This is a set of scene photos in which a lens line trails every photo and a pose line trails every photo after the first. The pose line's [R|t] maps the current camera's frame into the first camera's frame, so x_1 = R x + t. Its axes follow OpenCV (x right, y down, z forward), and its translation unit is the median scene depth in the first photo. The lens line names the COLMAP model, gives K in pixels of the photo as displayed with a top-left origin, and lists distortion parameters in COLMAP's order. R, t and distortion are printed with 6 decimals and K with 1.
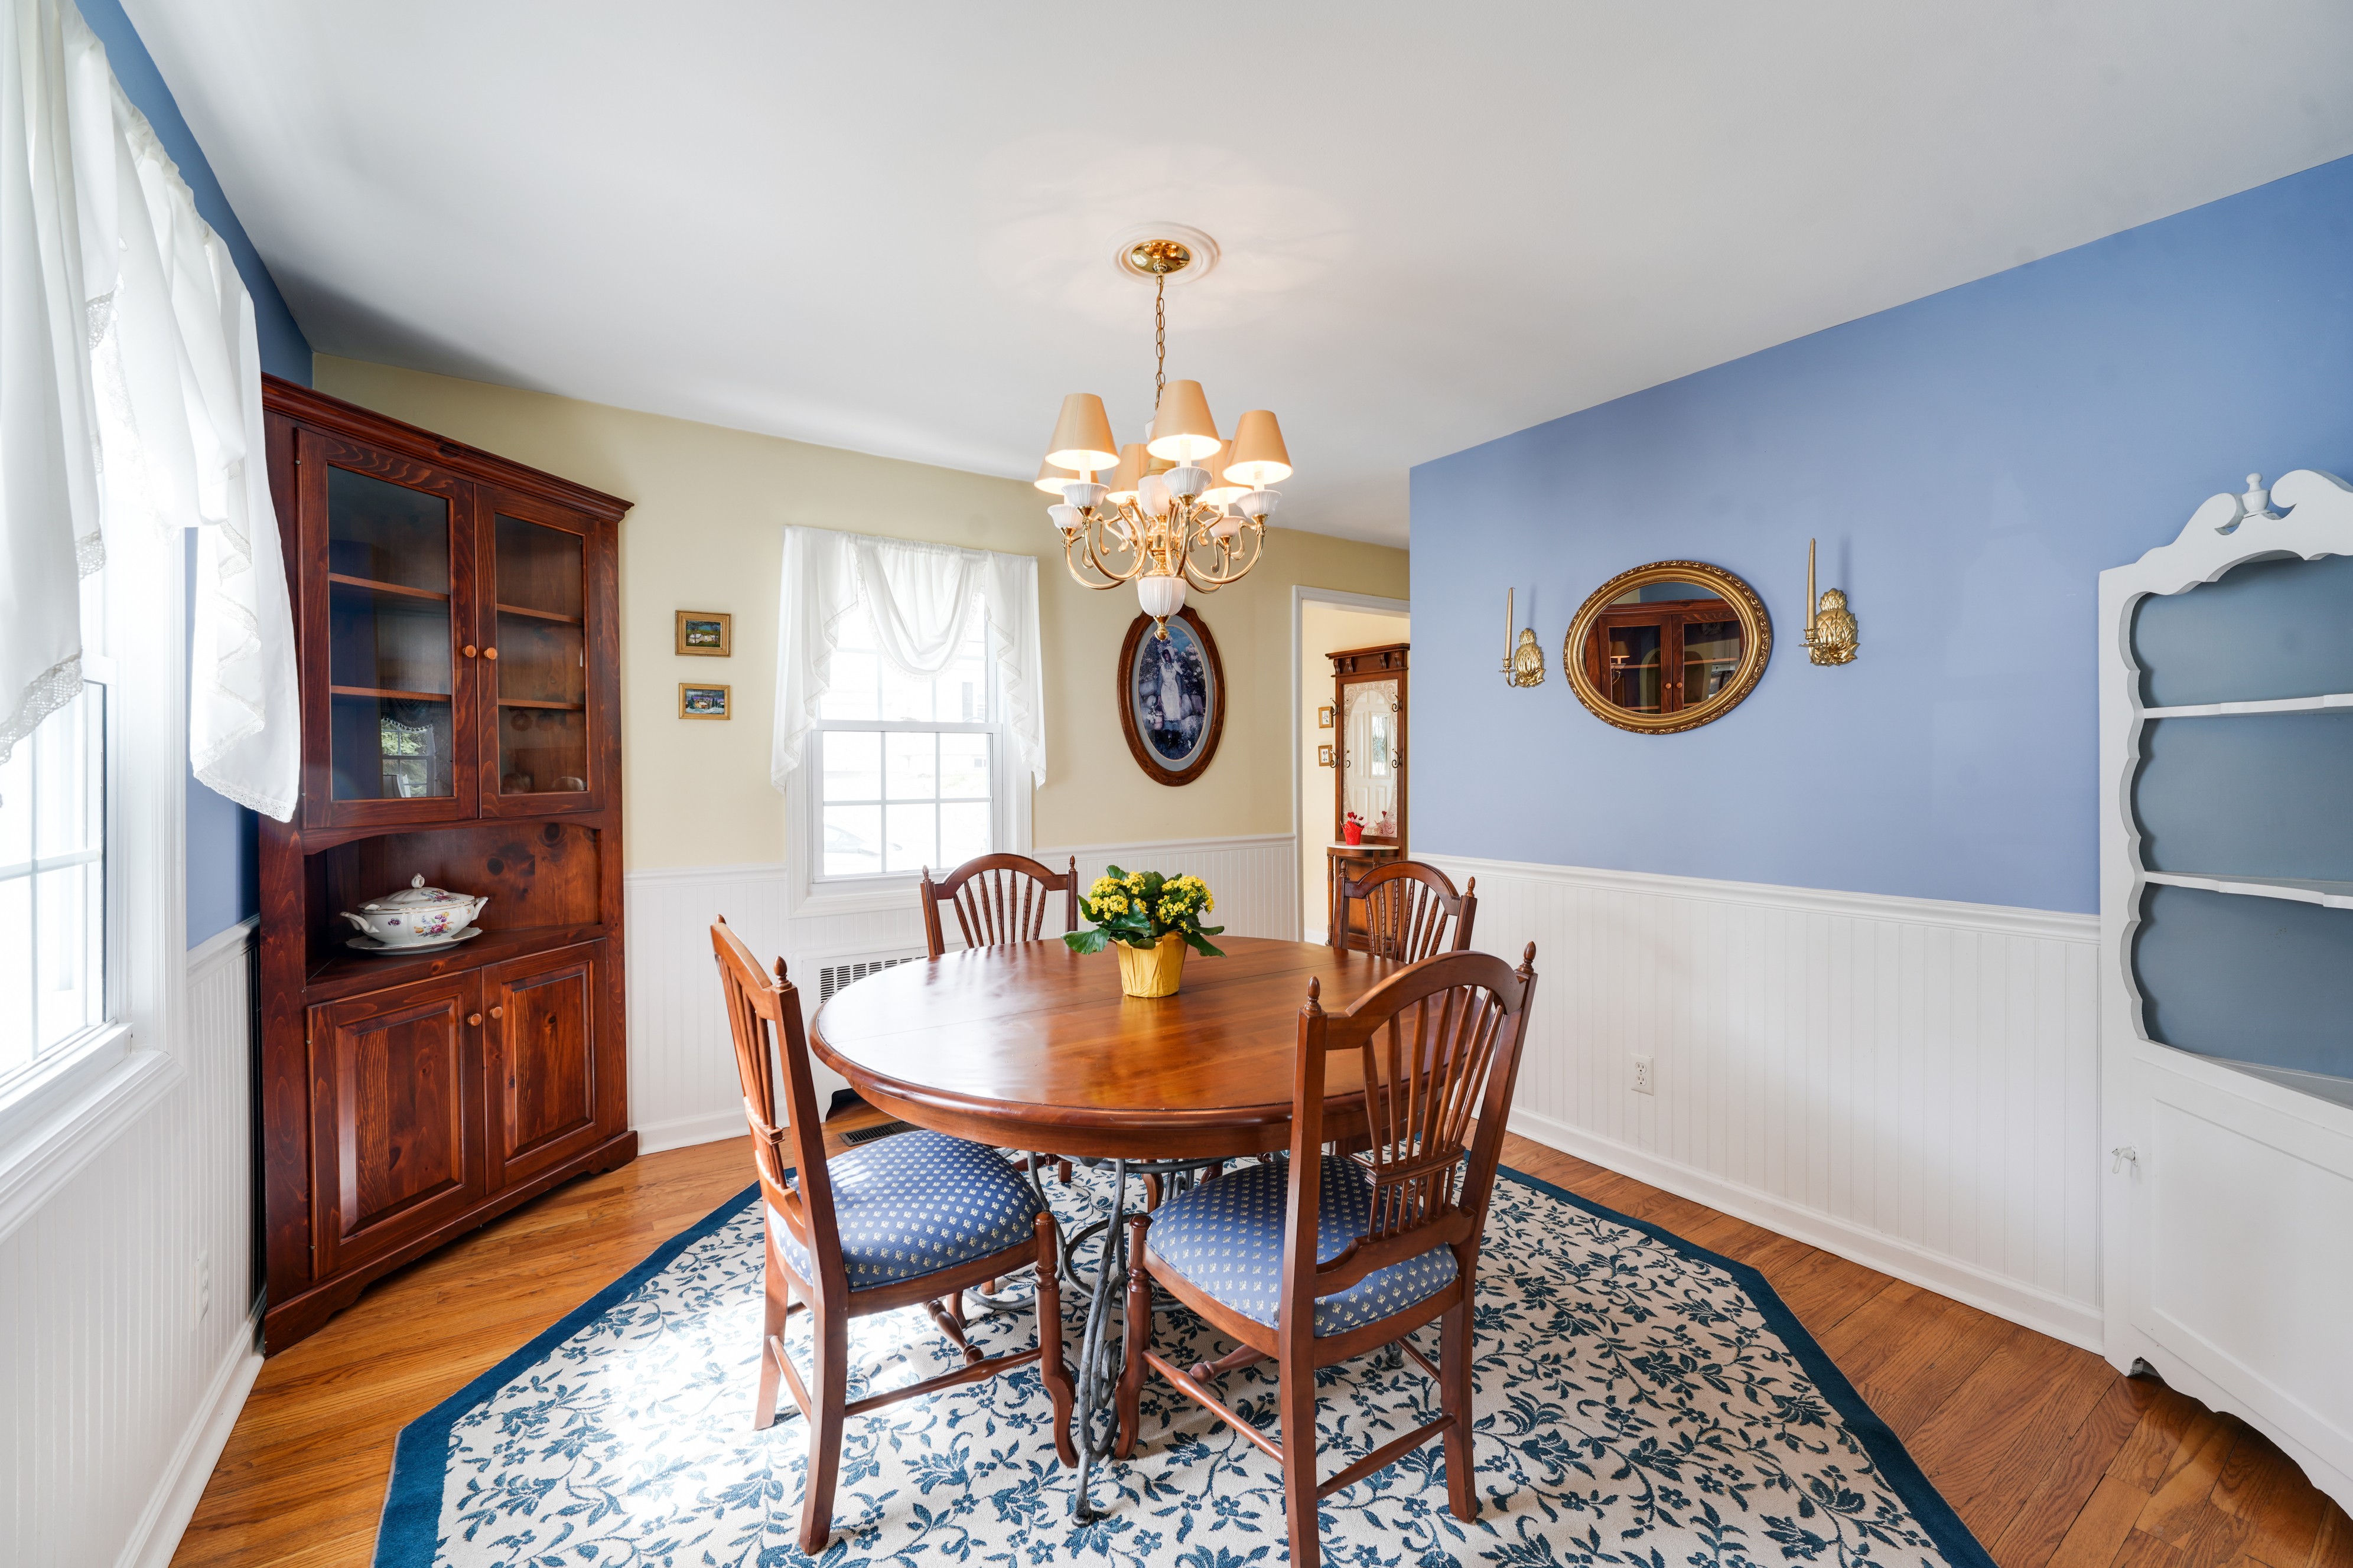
lens RADIAL K [[934.3, 0, 1162.3], [0, 934.3, 779.5], [0, 0, 1]] dist [-0.000189, 0.000000]
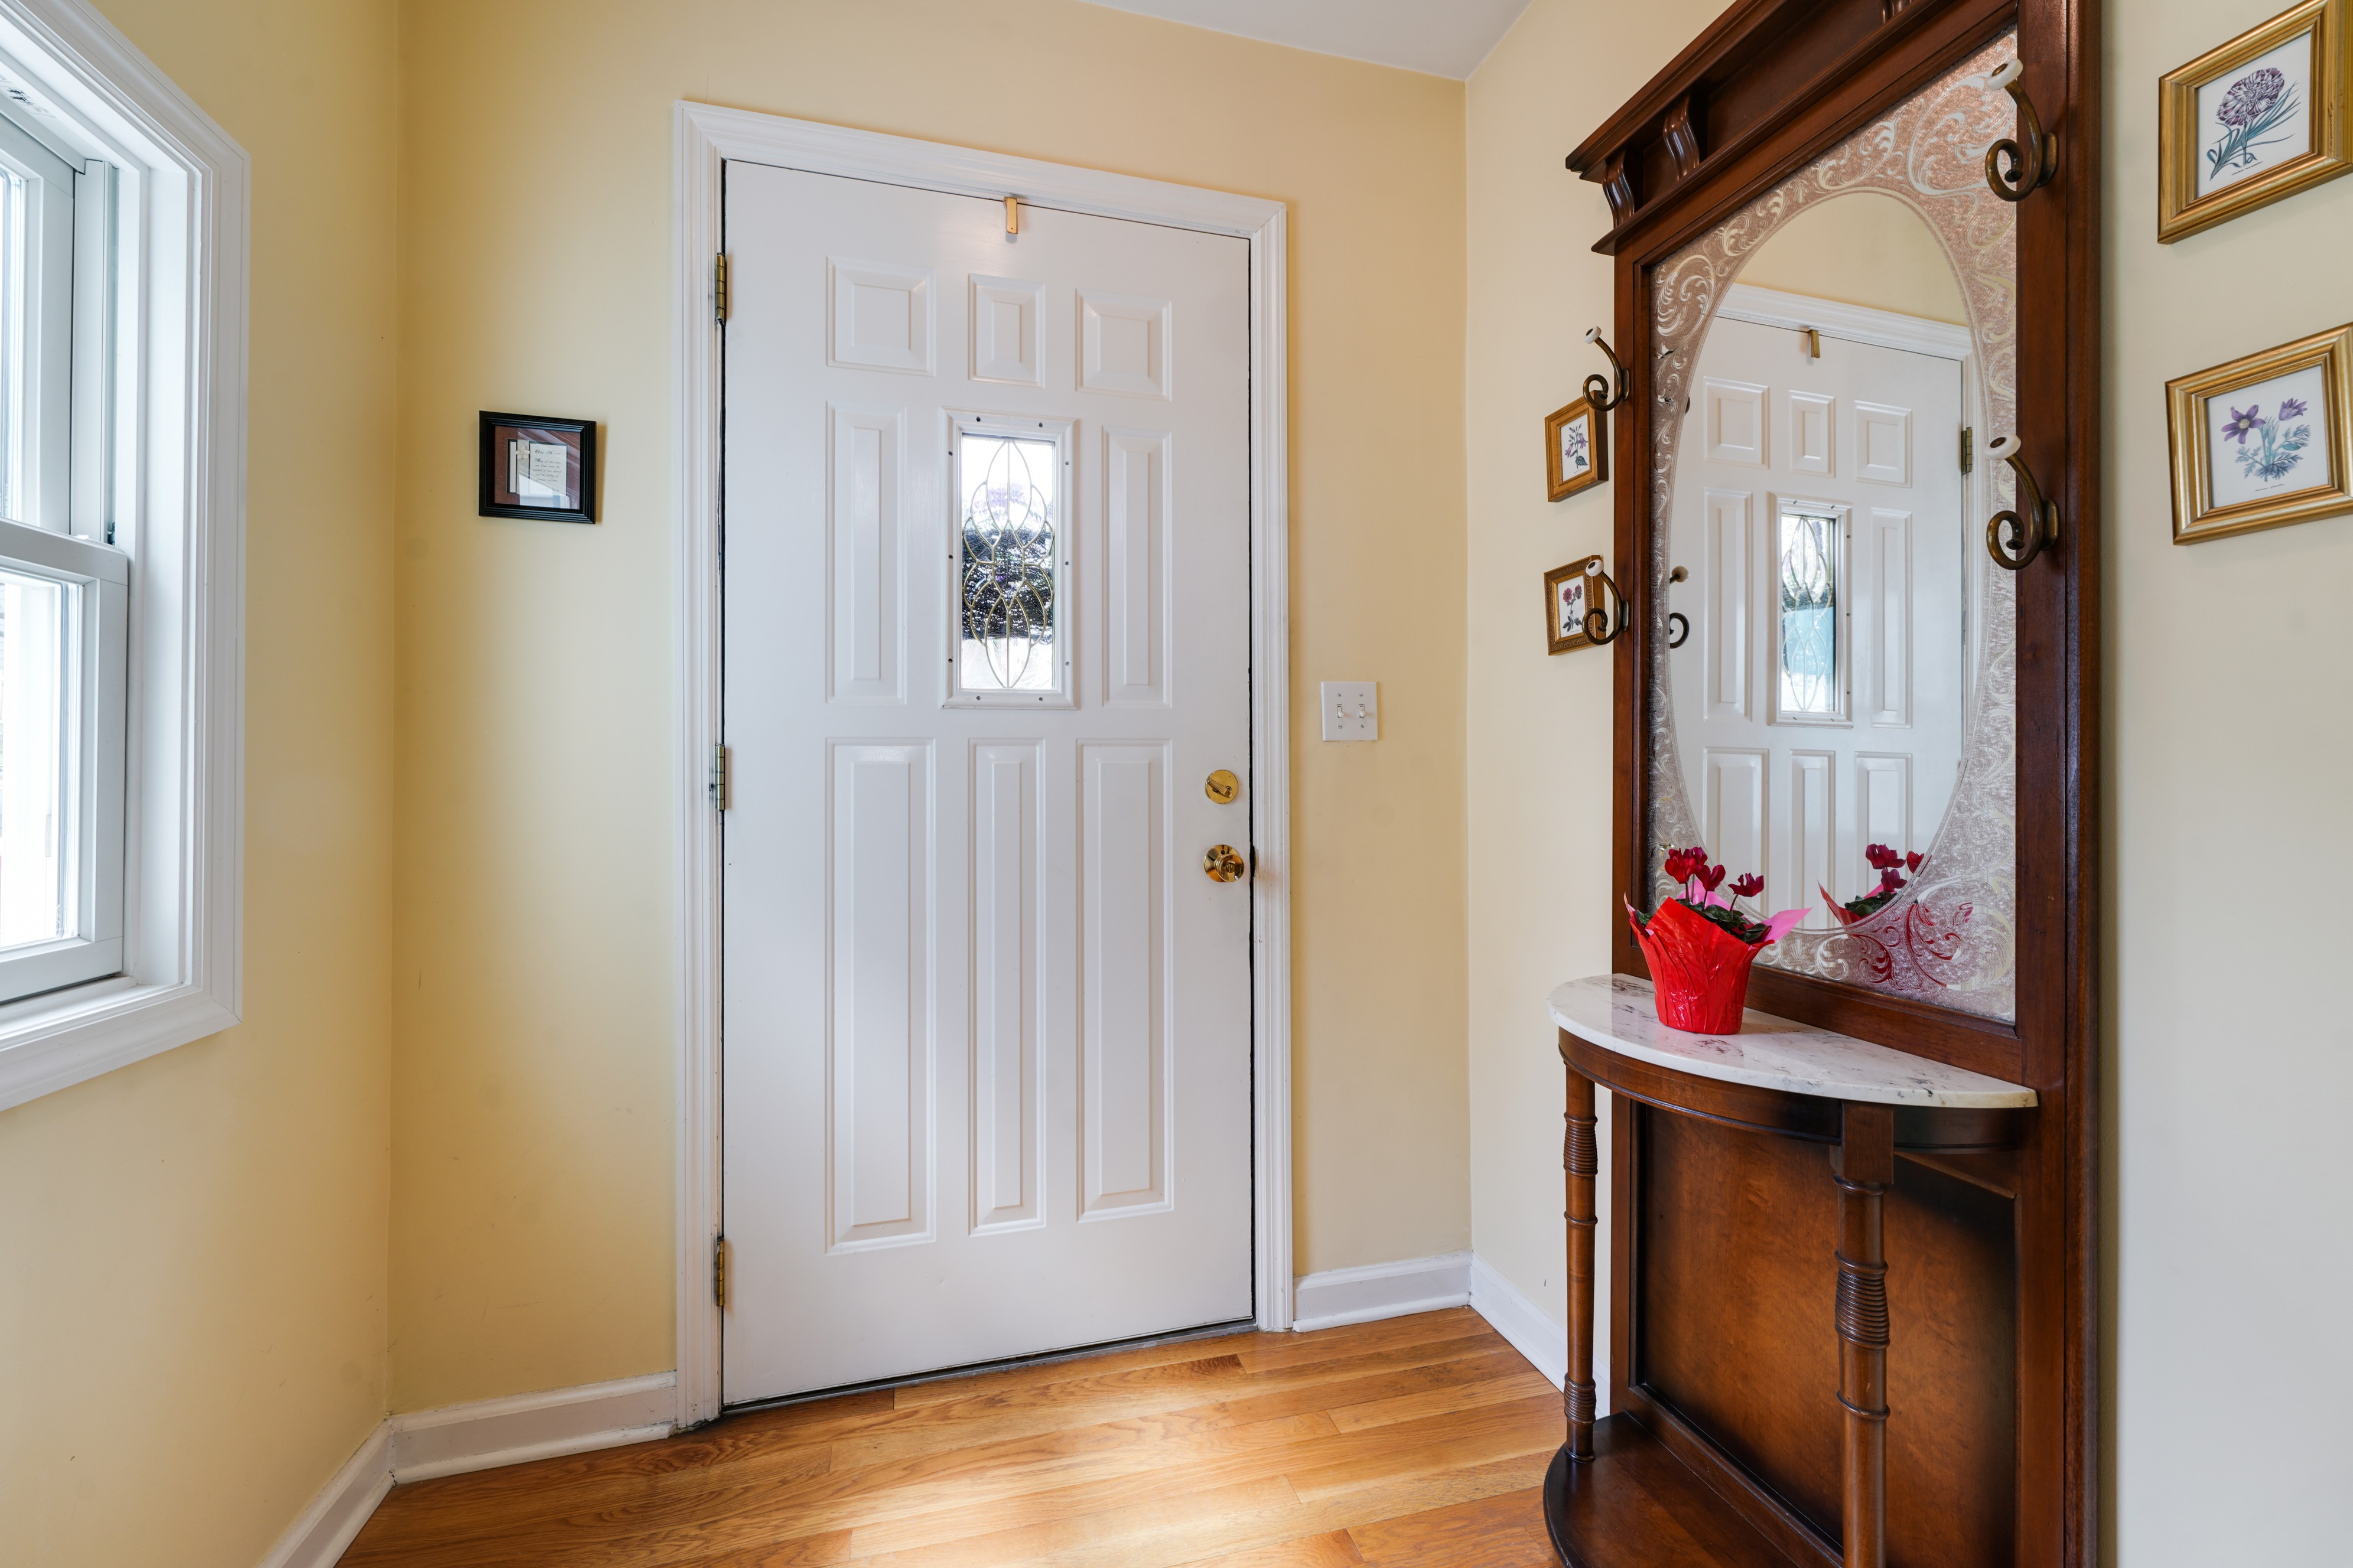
lens RADIAL K [[938.2, 0, 1162.0], [0, 938.2, 793.6], [0, 0, 1]] dist [-0.000362, -0.000028]
pose [[0.949123, -0.001021, -0.314903, 0.153148], [-0.000814, 0.999983, -0.005695, 0.023546], [0.314903, 0.005661, 0.949107, 0.750885]]
